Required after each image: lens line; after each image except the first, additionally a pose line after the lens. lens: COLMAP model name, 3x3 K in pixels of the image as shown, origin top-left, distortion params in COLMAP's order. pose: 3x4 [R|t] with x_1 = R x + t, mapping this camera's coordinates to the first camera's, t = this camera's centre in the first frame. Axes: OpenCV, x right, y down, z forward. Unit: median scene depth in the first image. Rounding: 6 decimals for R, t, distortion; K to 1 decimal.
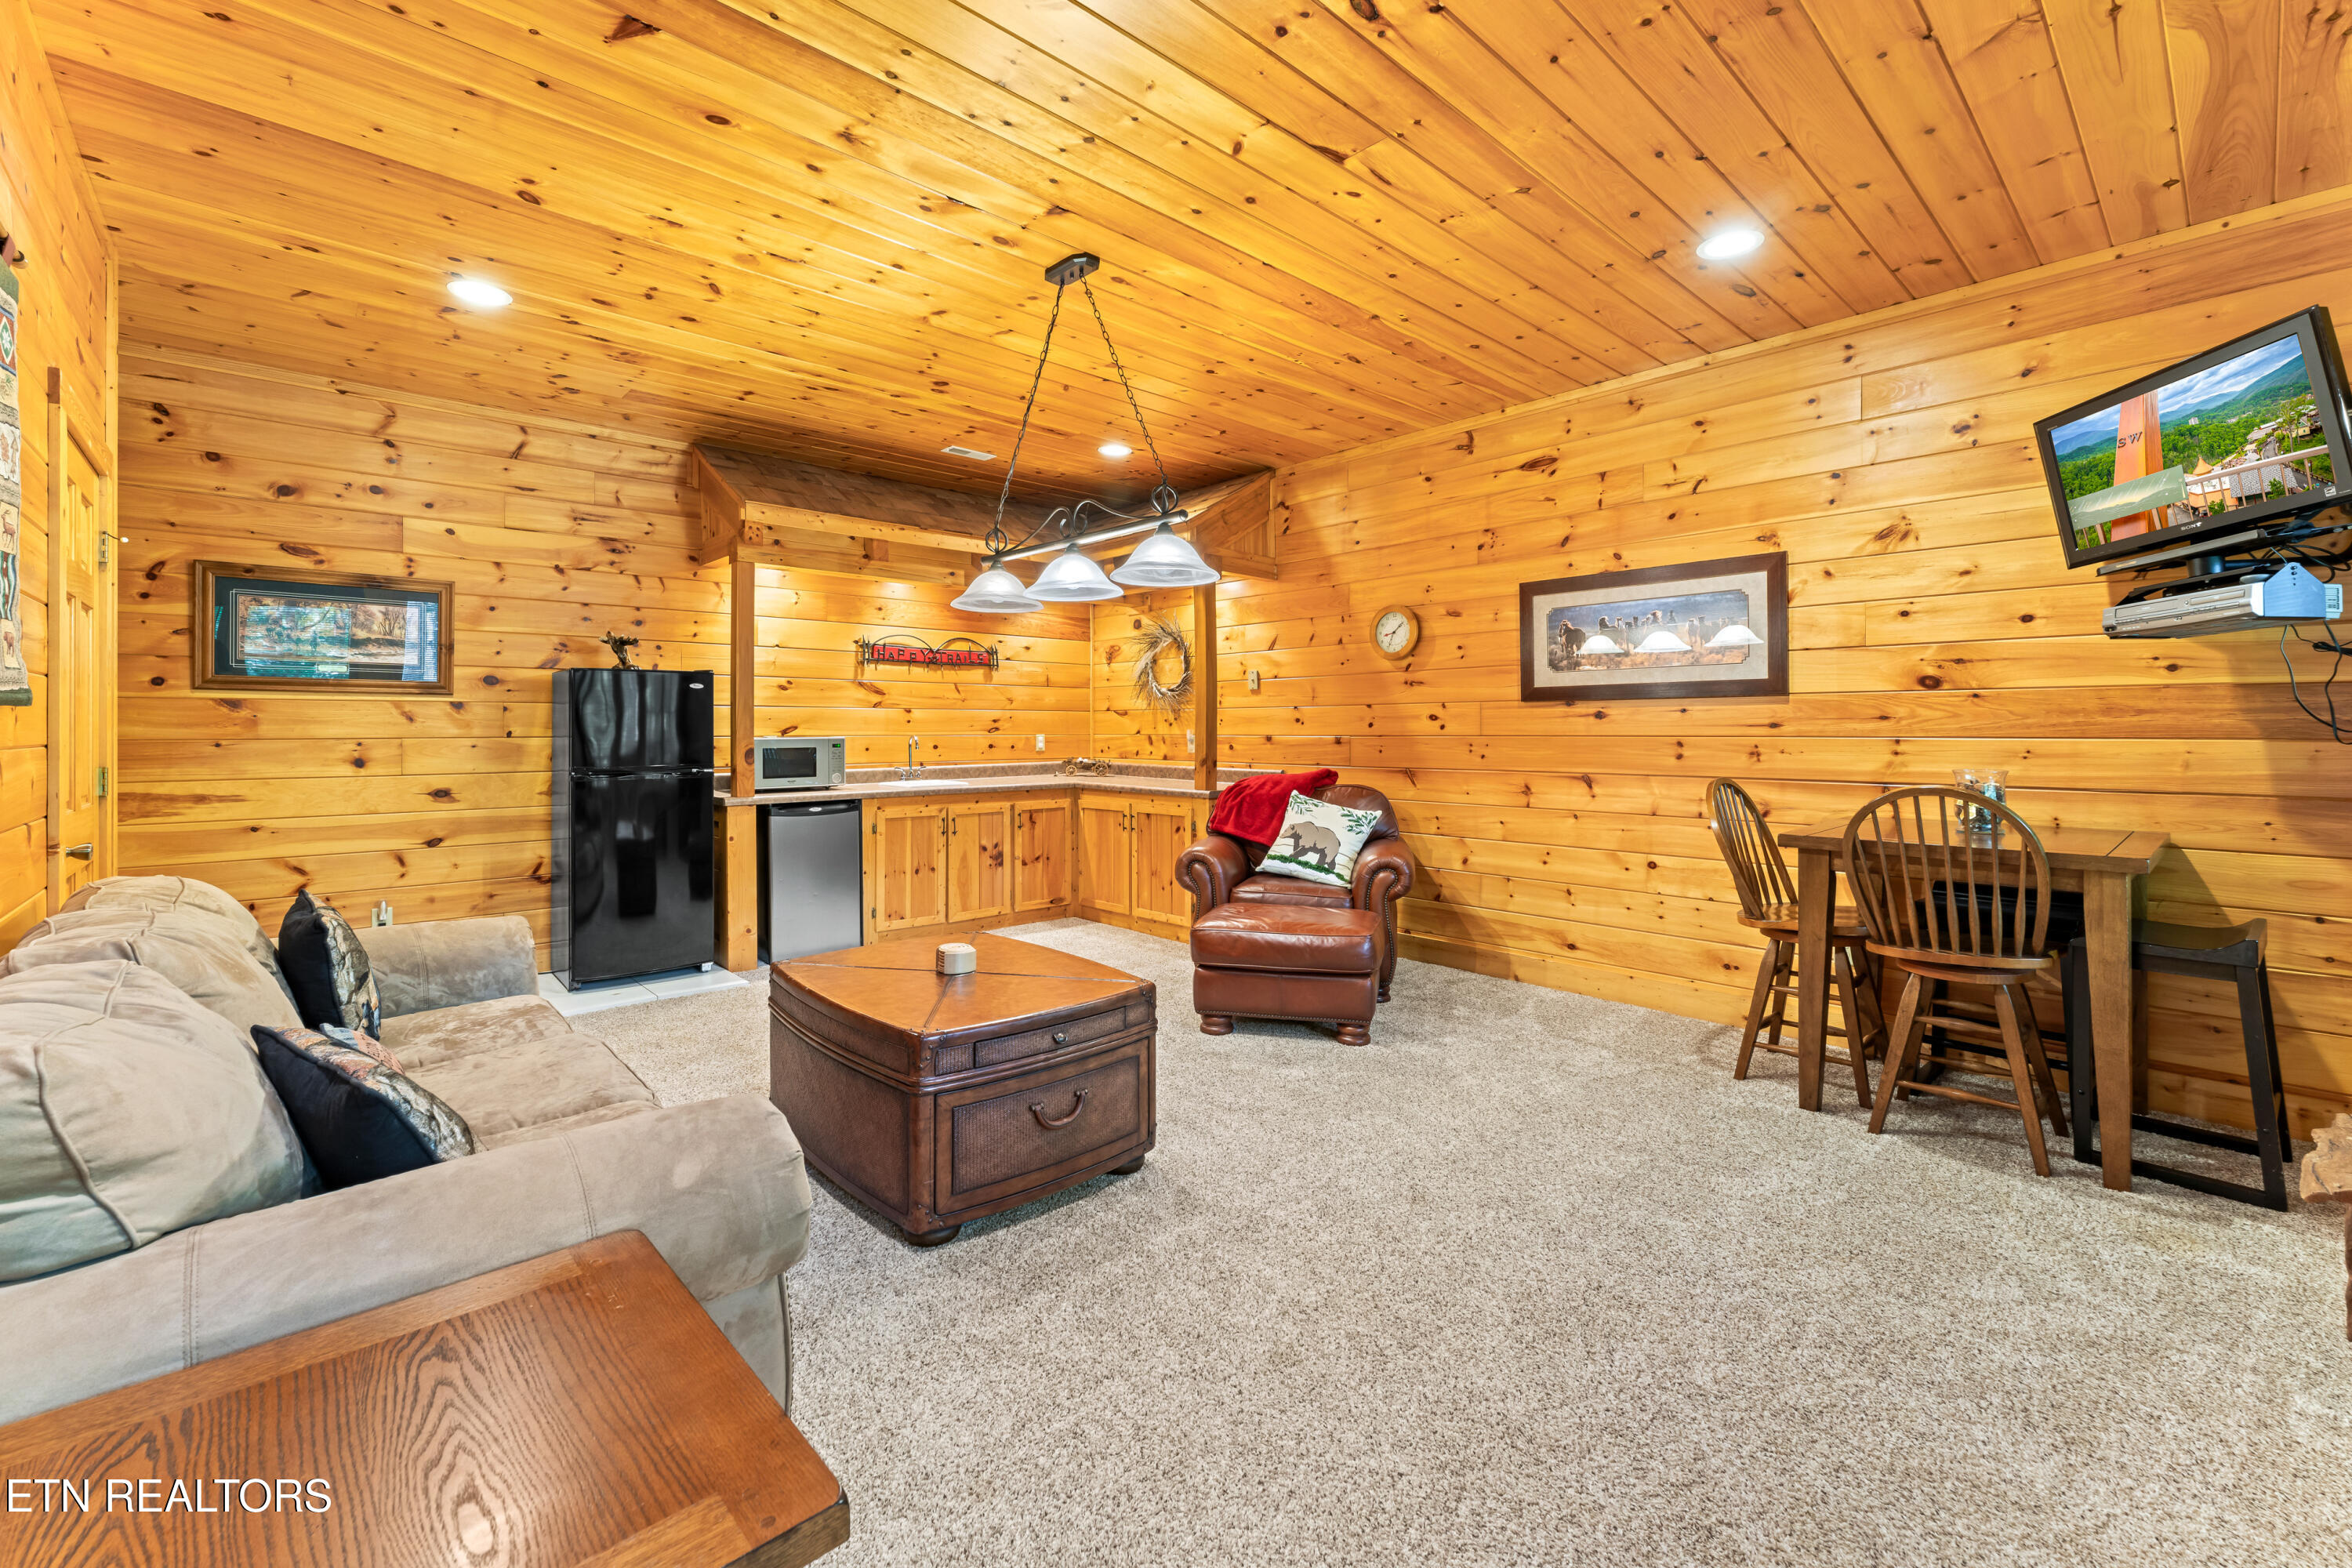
lens RADIAL K [[954.9, 0, 1179.3], [0, 954.9, 728.7], [0, 0, 1]] dist [0.000765, 0.000069]
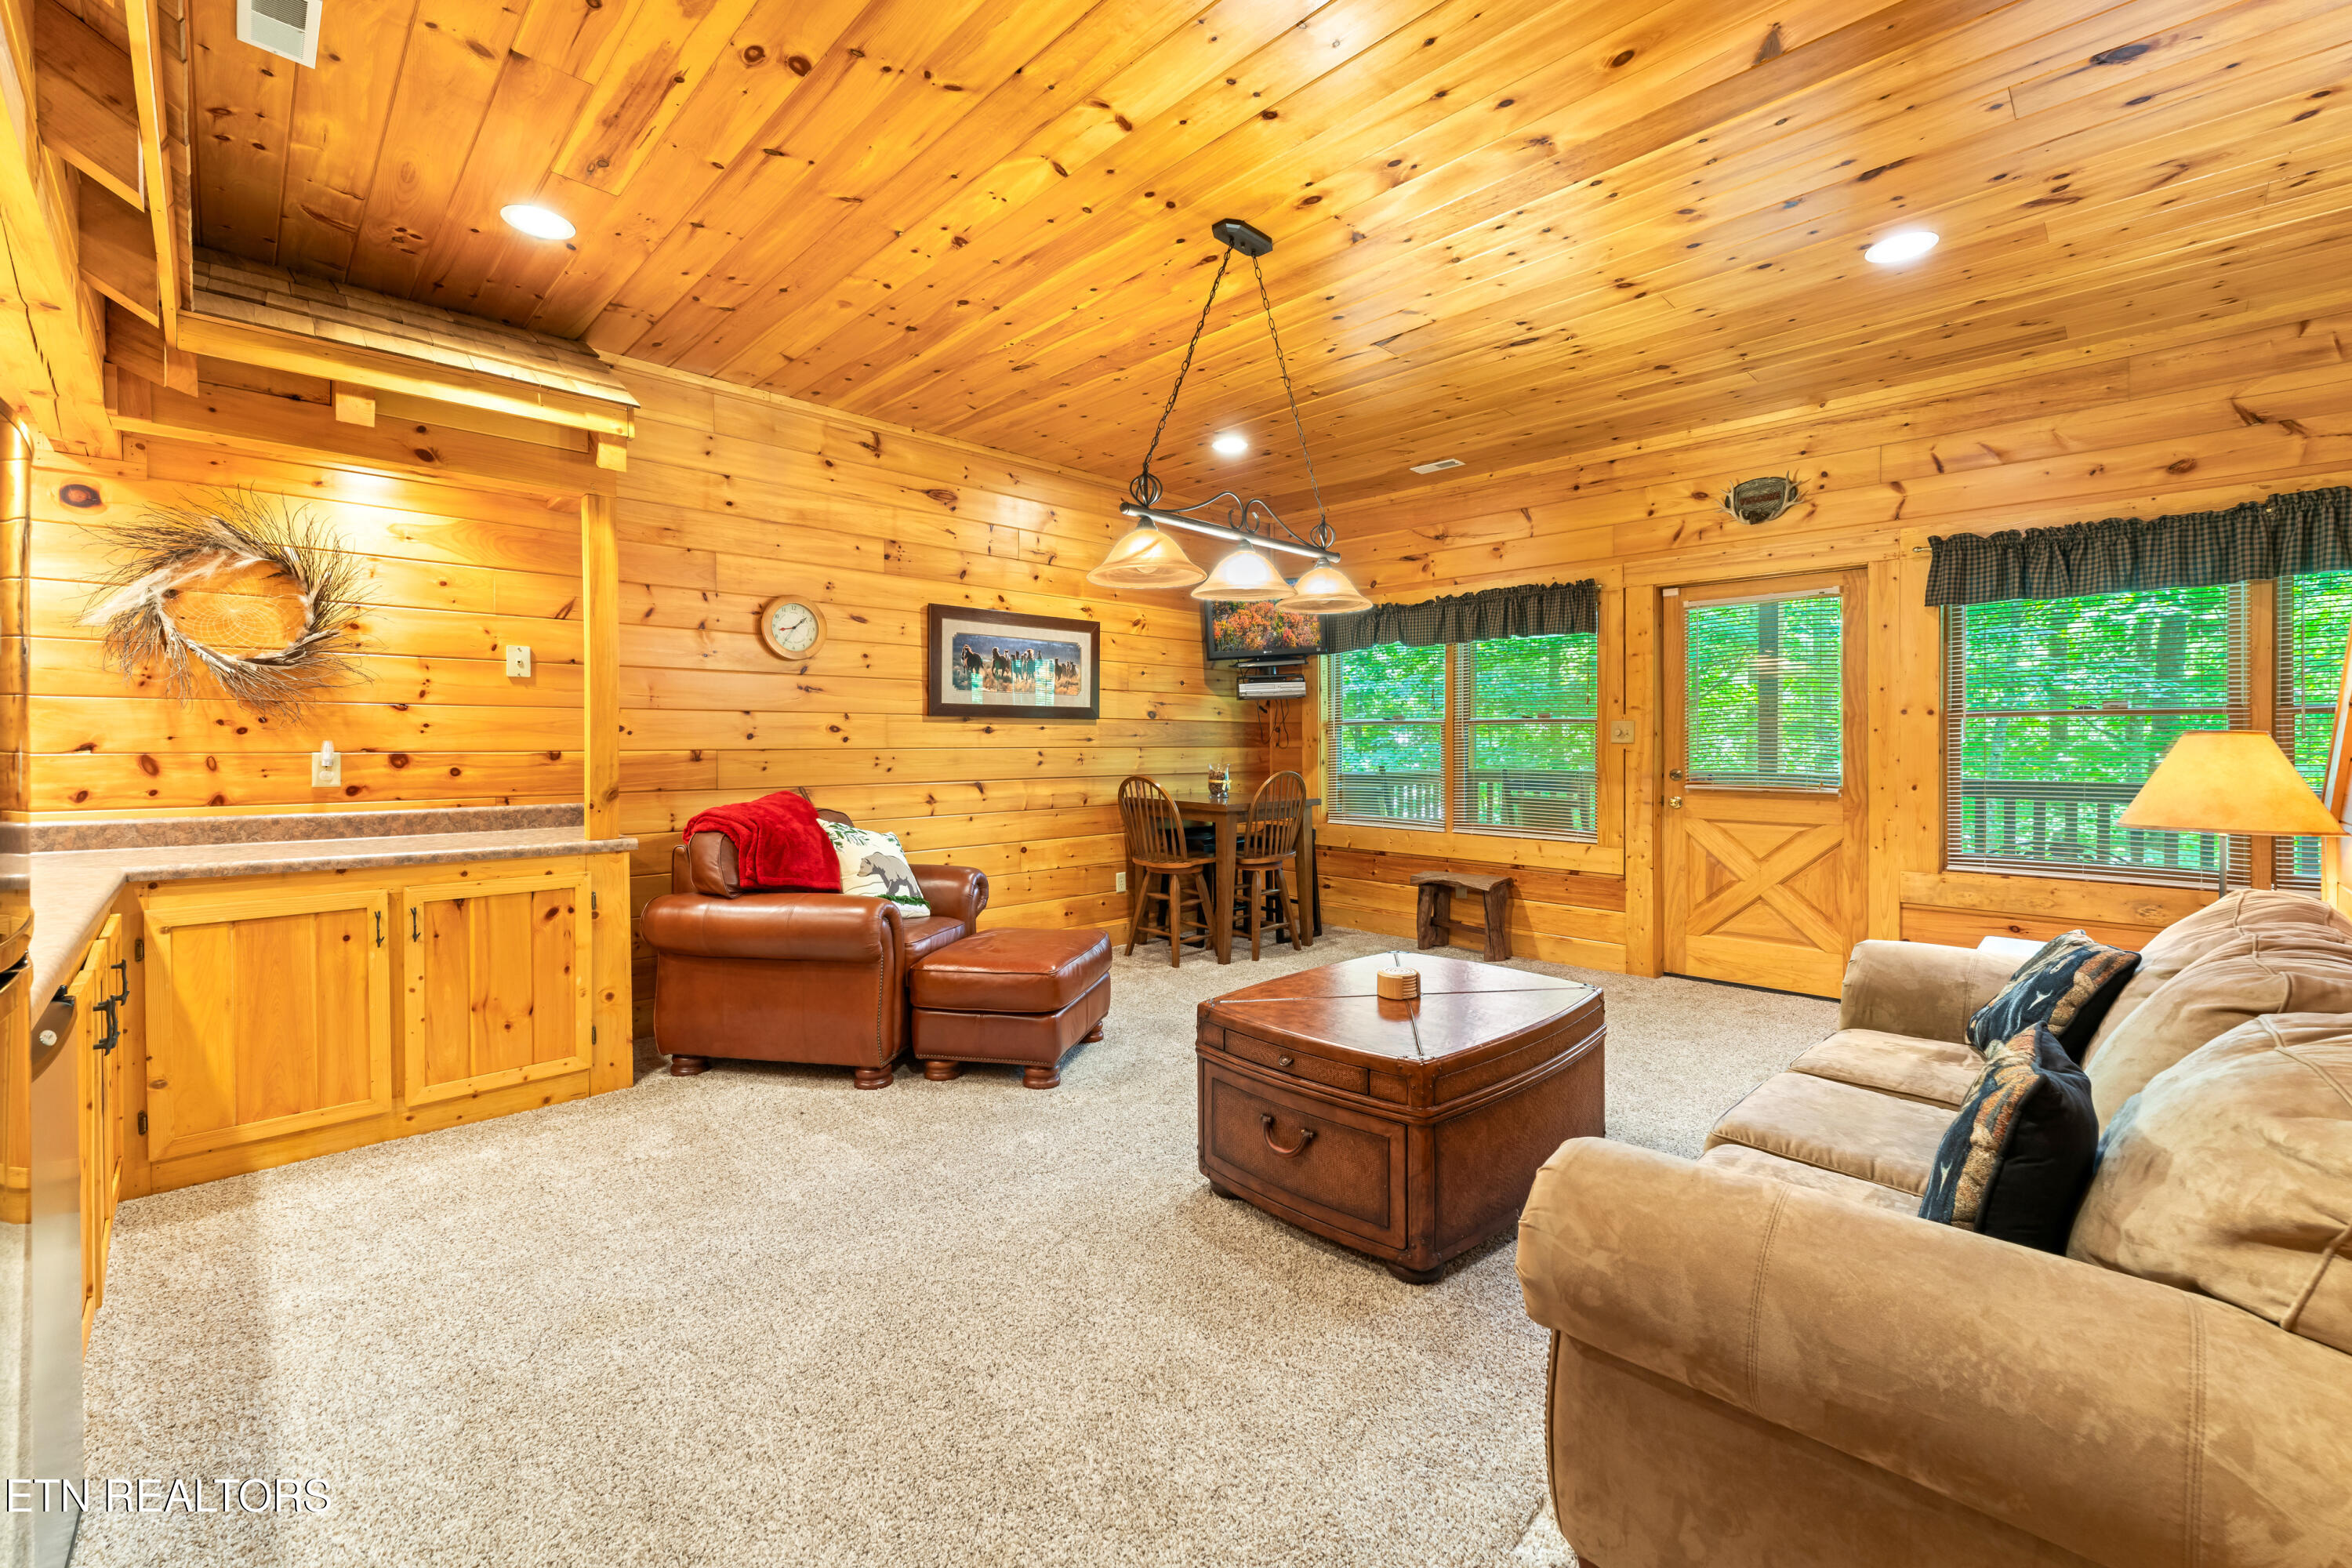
lens RADIAL K [[987.0, 0, 1177.0], [0, 987.0, 763.4], [0, 0, 1]] dist [0.000519, 0.000121]
pose [[-0.034771, -0.021957, 0.999154, -0.768116], [-0.003051, 0.999756, 0.021864, -0.000626], [-0.999391, -0.002288, -0.034830, 0.792675]]
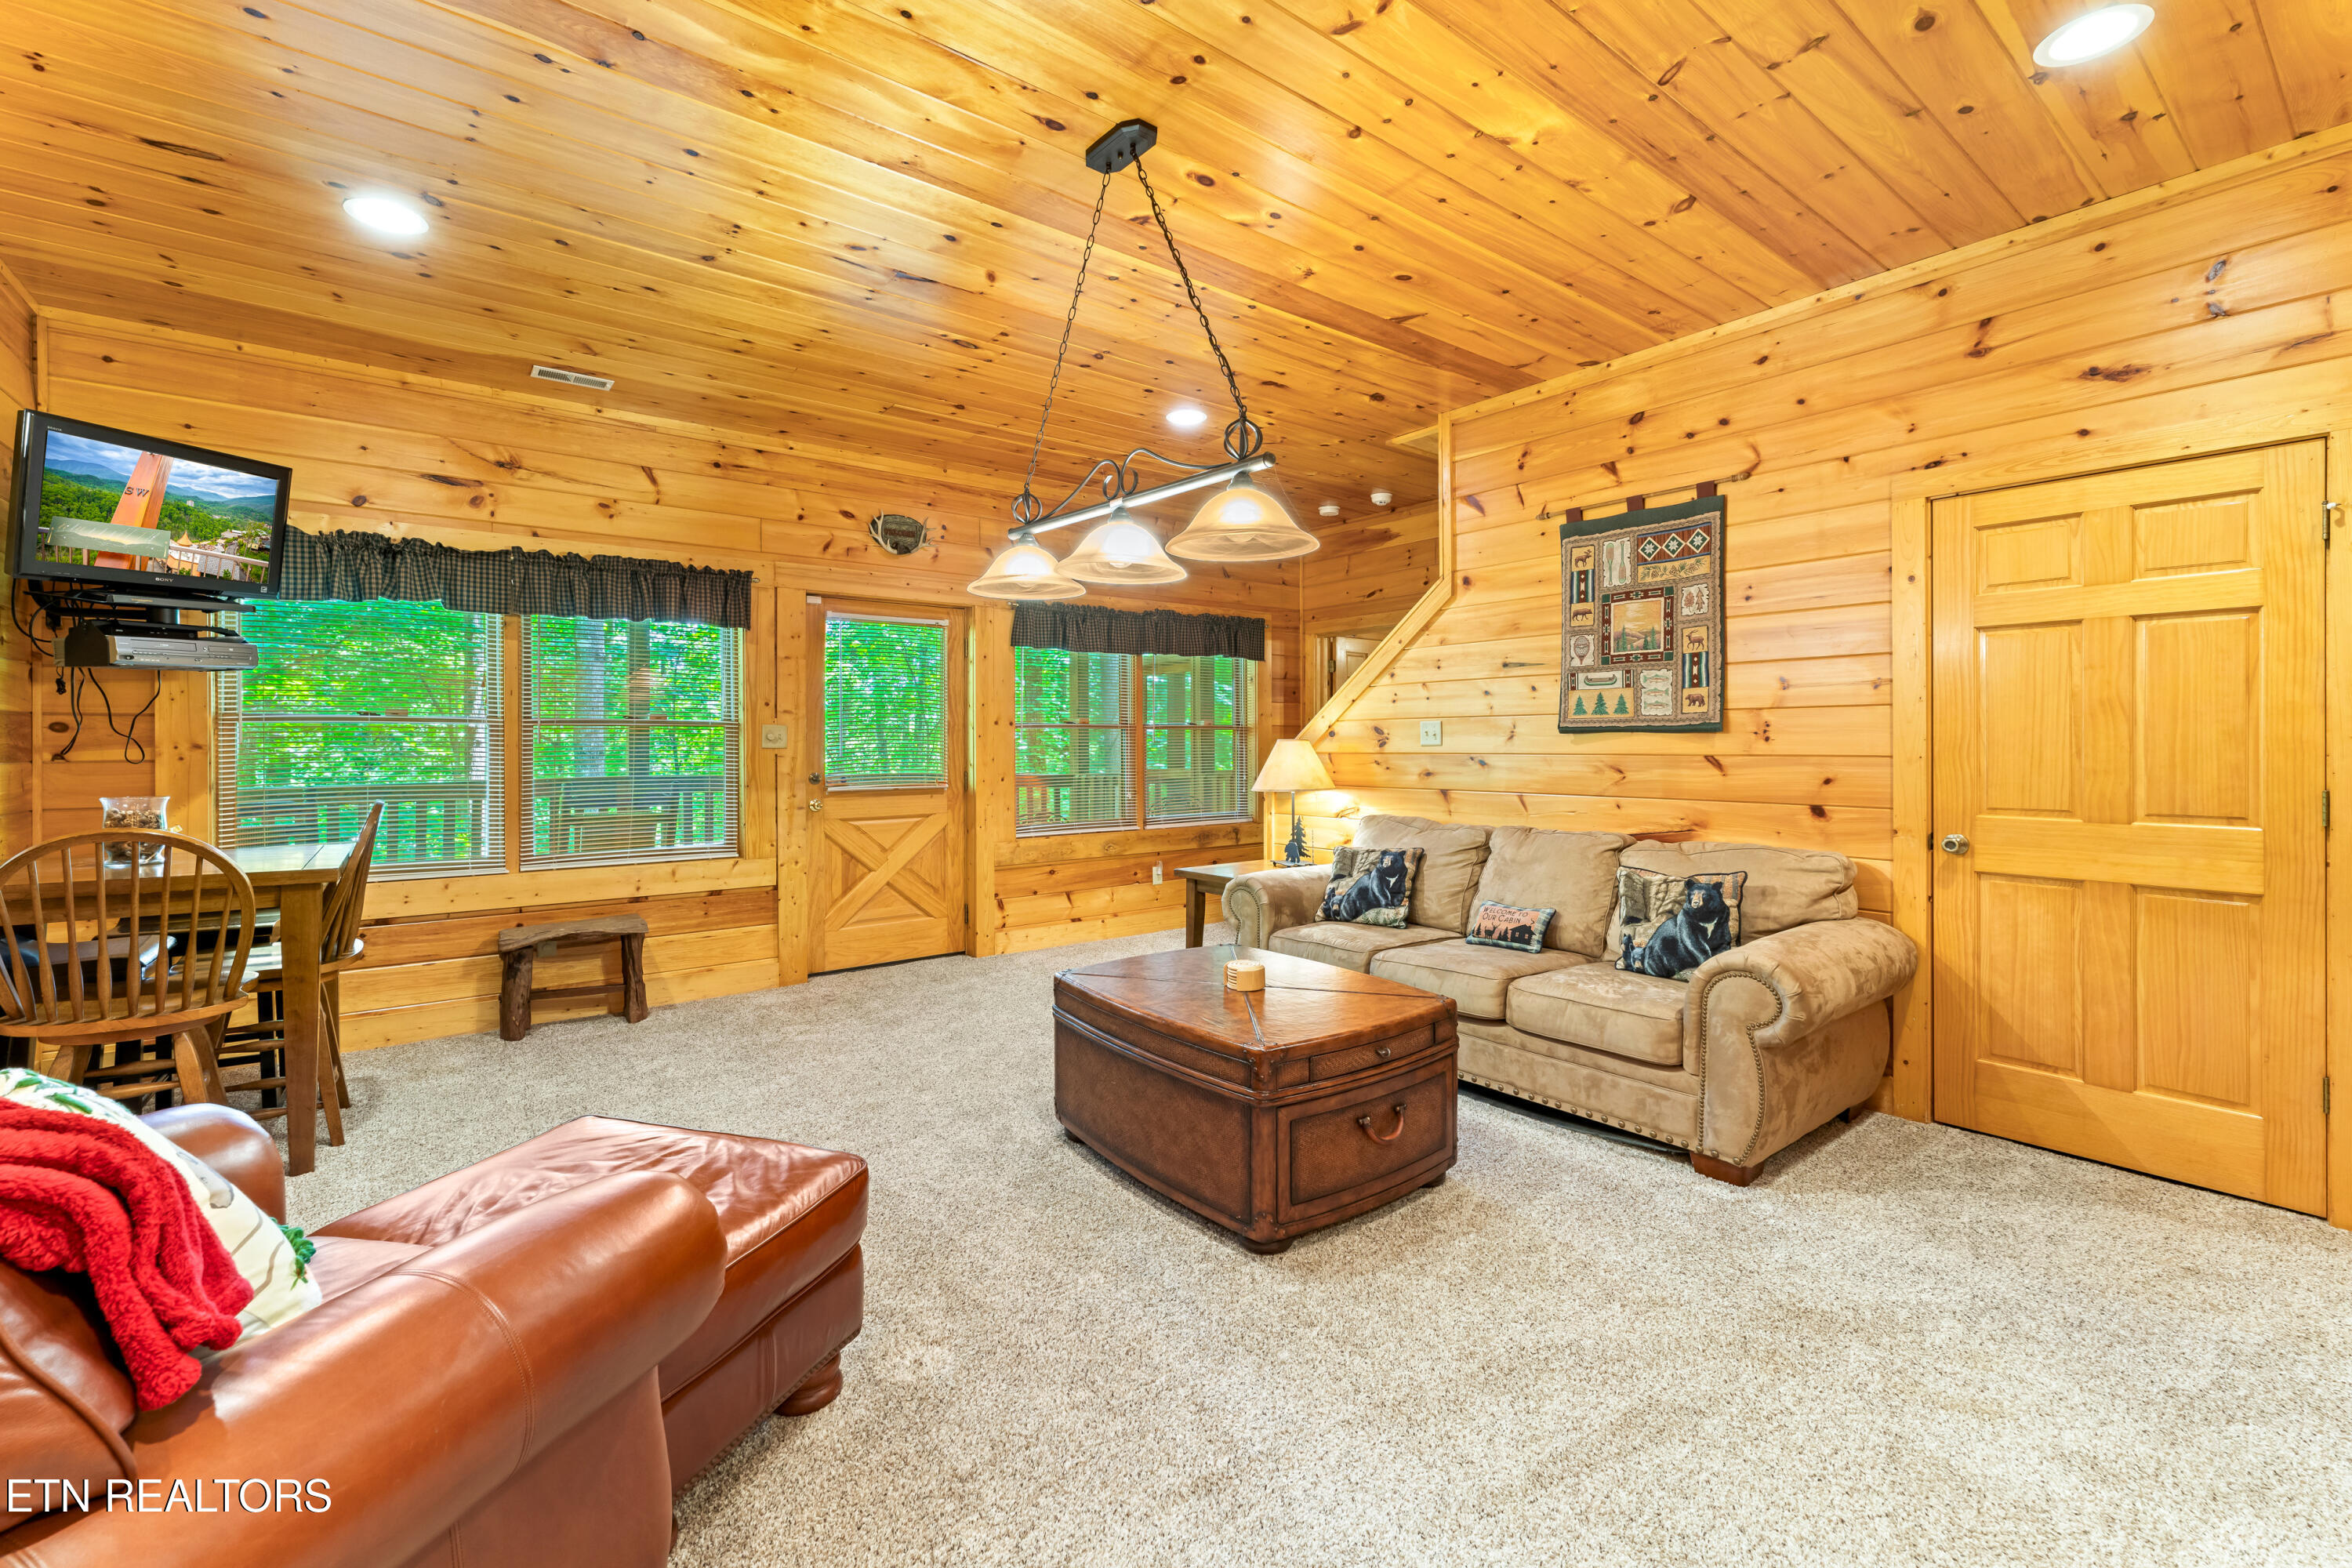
lens RADIAL K [[944.8, 0, 1167.5], [0, 944.8, 738.2], [0, 0, 1]] dist [-0.000084, 0.000072]
pose [[-0.994797, 0.001799, 0.101857, -0.187371], [0.001501, 0.999994, -0.003008, -0.007466], [-0.101861, -0.002839, -0.994795, 1.236859]]
